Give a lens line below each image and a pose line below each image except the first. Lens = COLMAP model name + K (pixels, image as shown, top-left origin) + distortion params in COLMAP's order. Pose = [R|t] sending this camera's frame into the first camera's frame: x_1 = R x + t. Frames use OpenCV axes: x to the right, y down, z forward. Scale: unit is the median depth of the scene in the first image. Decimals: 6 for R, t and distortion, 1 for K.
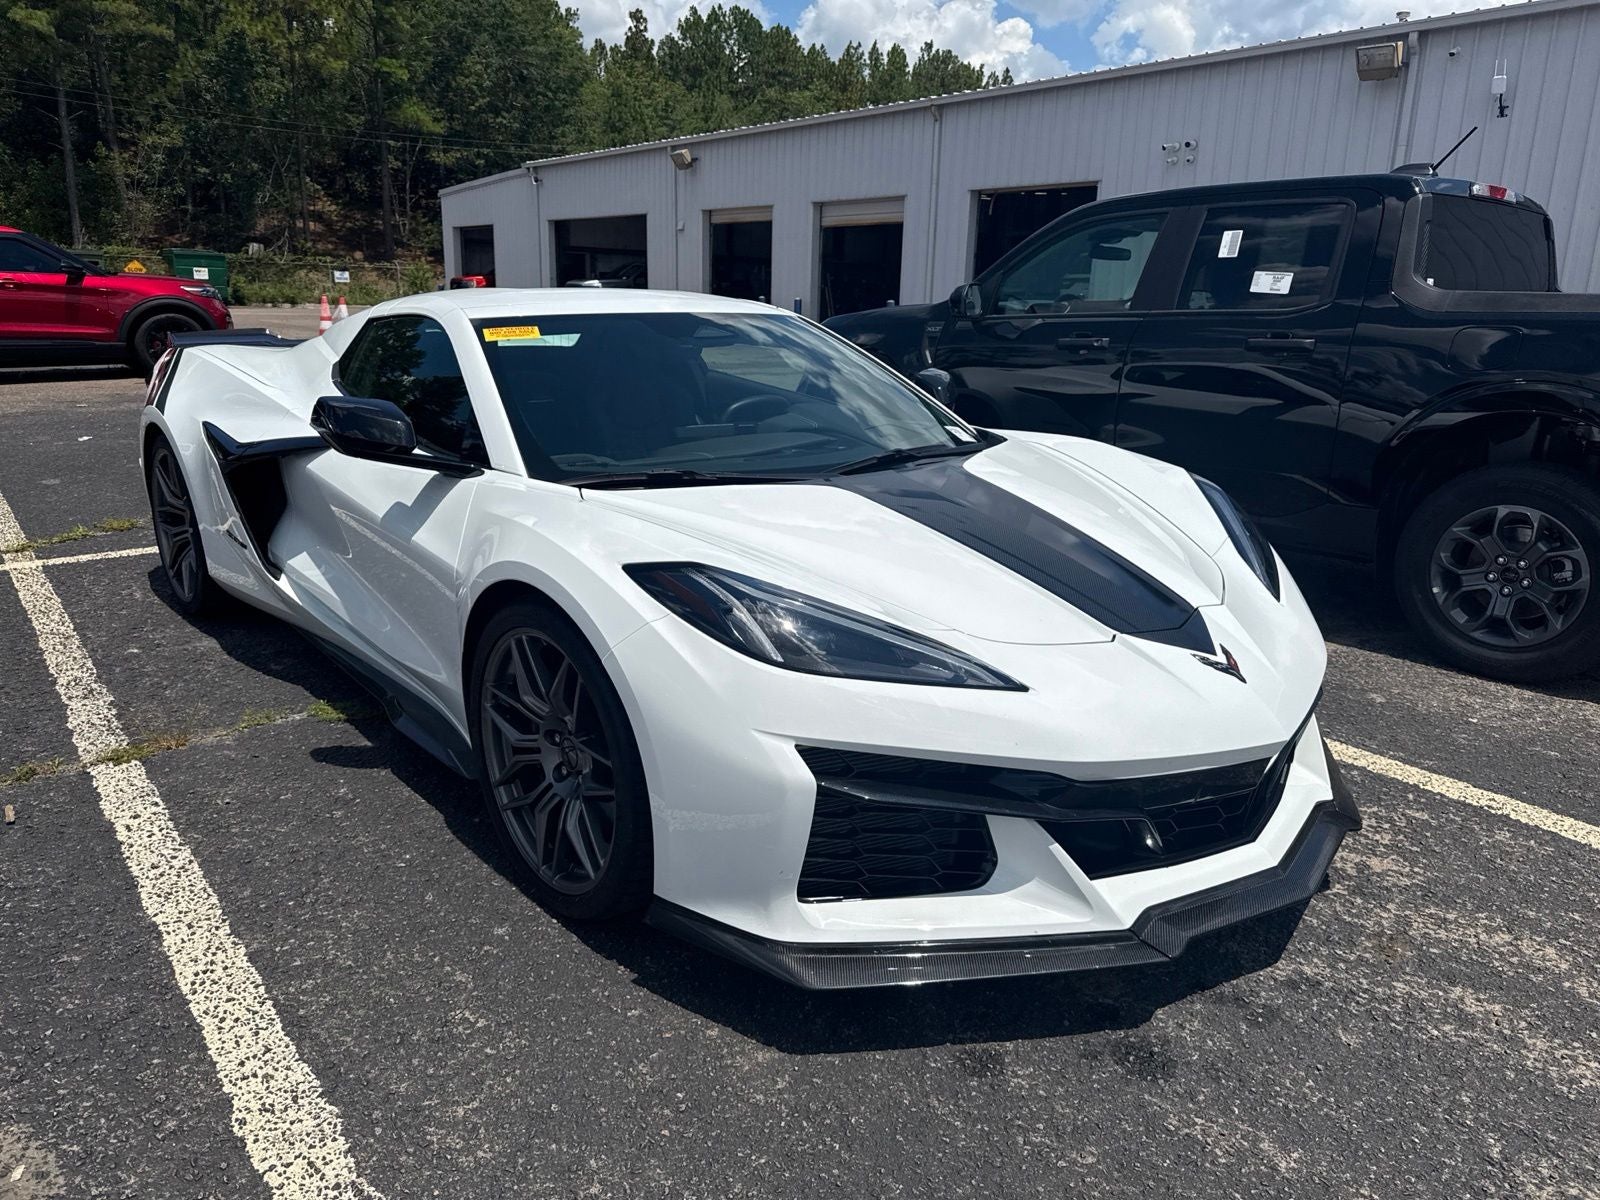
lens RADIAL K [[1117.2, 0, 783.3], [0, 1117.2, 605.8], [0, 0, 1]] dist [0.028277, -0.038936]
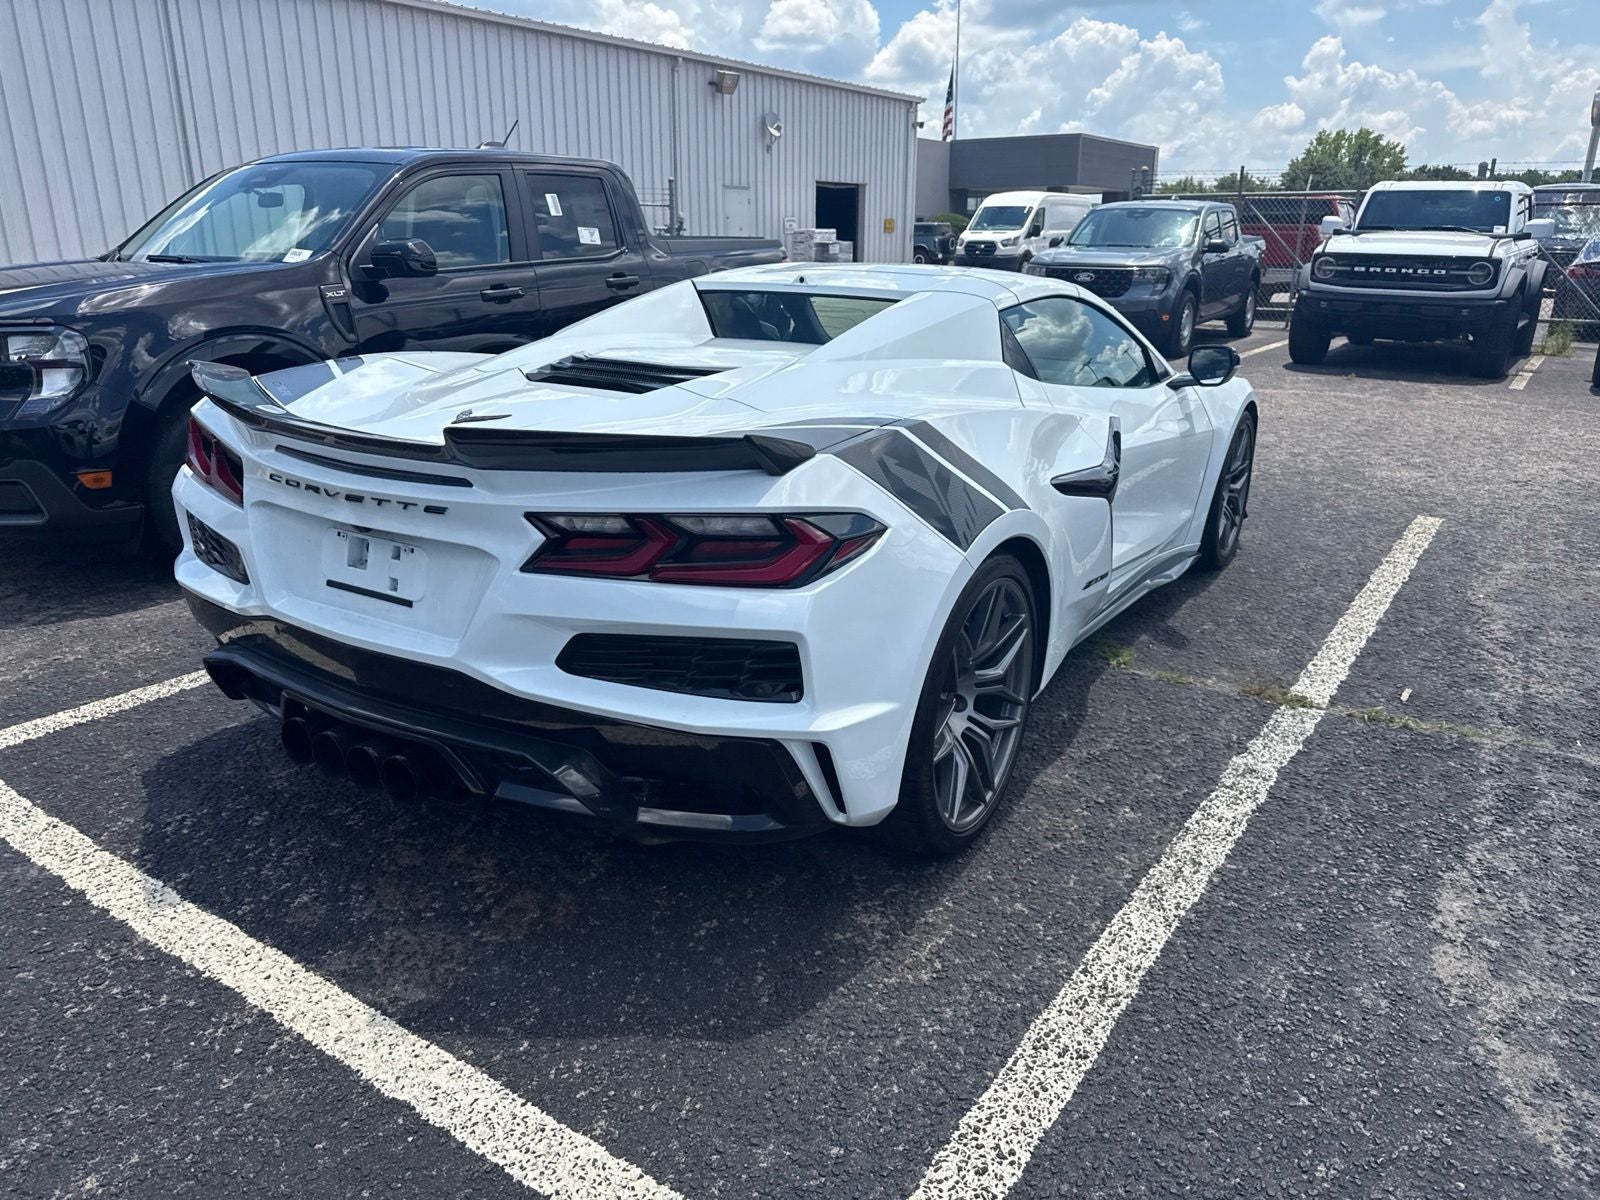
lens RADIAL K [[1117.2, 0, 803.5], [0, 1117.2, 609.9], [0, 0, 1]] dist [0.028277, -0.038936]
pose [[-0.304713, -0.321854, 0.896415, -1.282145], [0.242726, 0.883856, 0.399853, -0.466760], [-0.920996, 0.339424, -0.191200, 1.481078]]
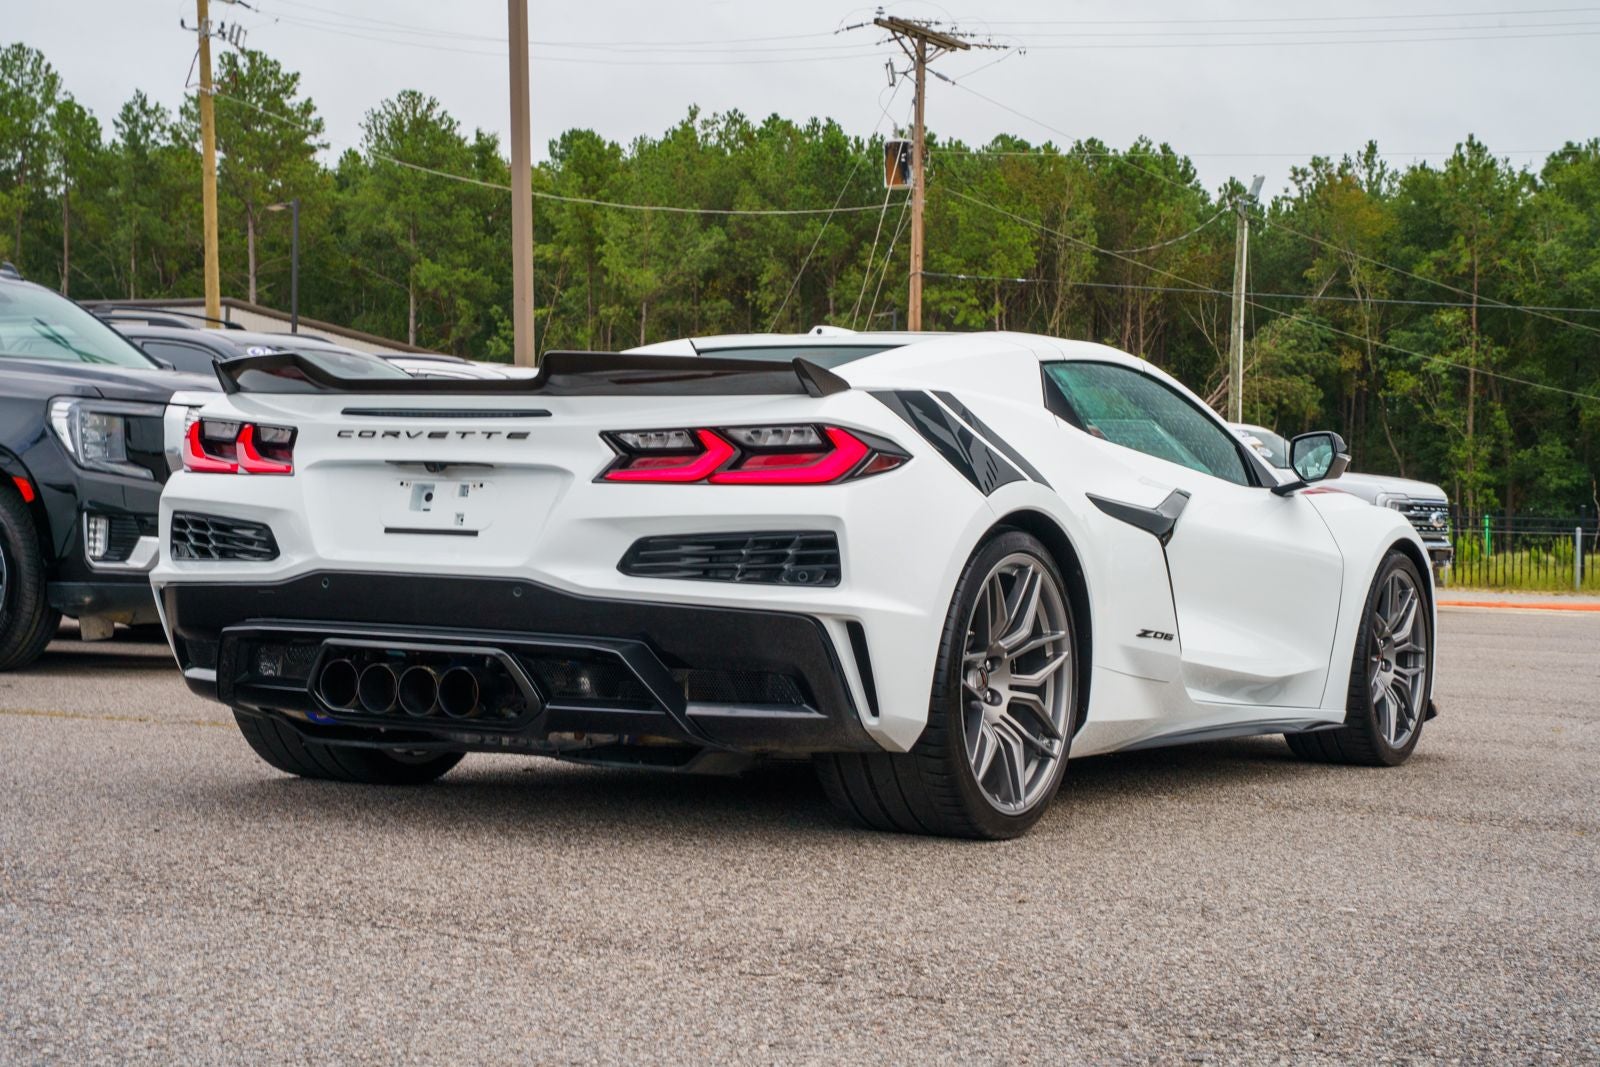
lens RADIAL K [[2789.5, 0, 804.8], [0, 2789.5, 534.4], [0, 0, 1]] dist [0.015764, 0.000000]
pose [[-0.320318, -0.025571, 0.946965, -2.344762], [0.233168, 0.966754, 0.104976, -0.402383], [-0.918166, 0.254428, -0.303707, 1.902870]]
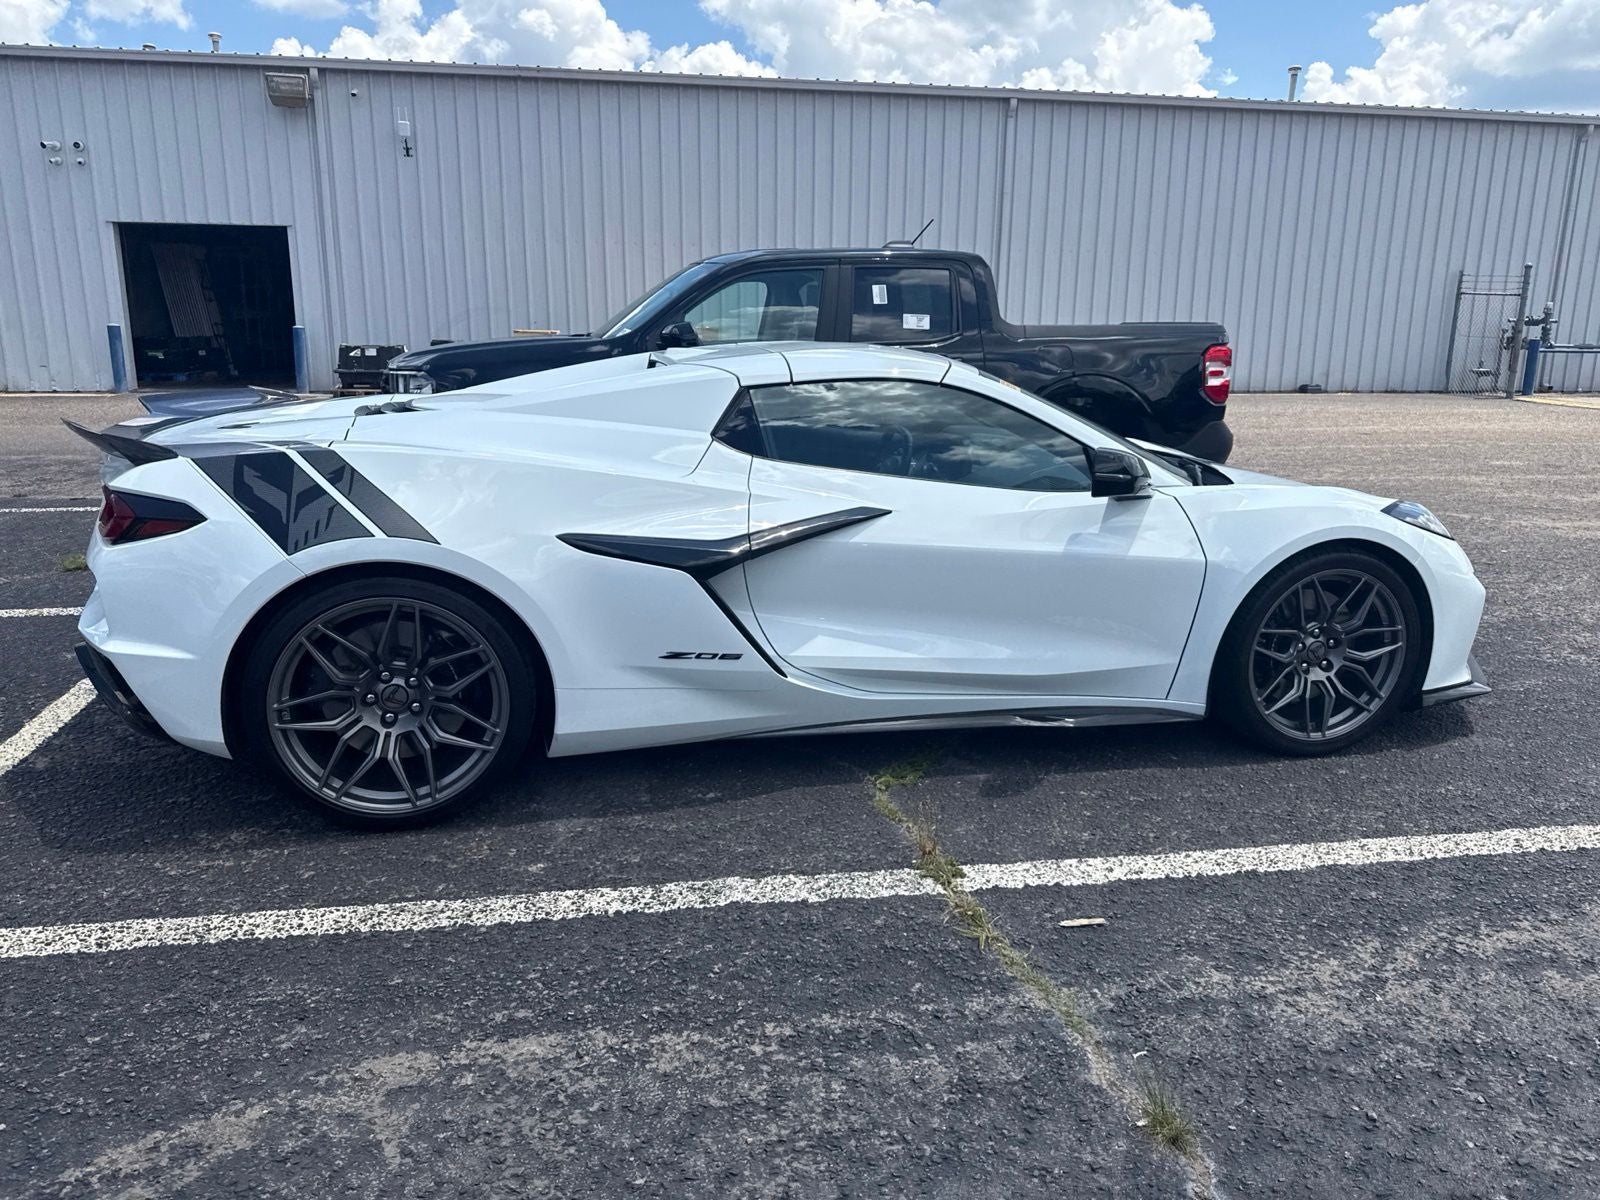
lens RADIAL K [[1117.2, 0, 797.7], [0, 1117.2, 602.8], [0, 0, 1]] dist [0.028277, -0.038936]
pose [[0.469596, -0.228722, 0.852740, -1.235619], [0.232561, 0.963795, 0.130440, -0.201475], [-0.851701, 0.137060, 0.505786, 0.553311]]
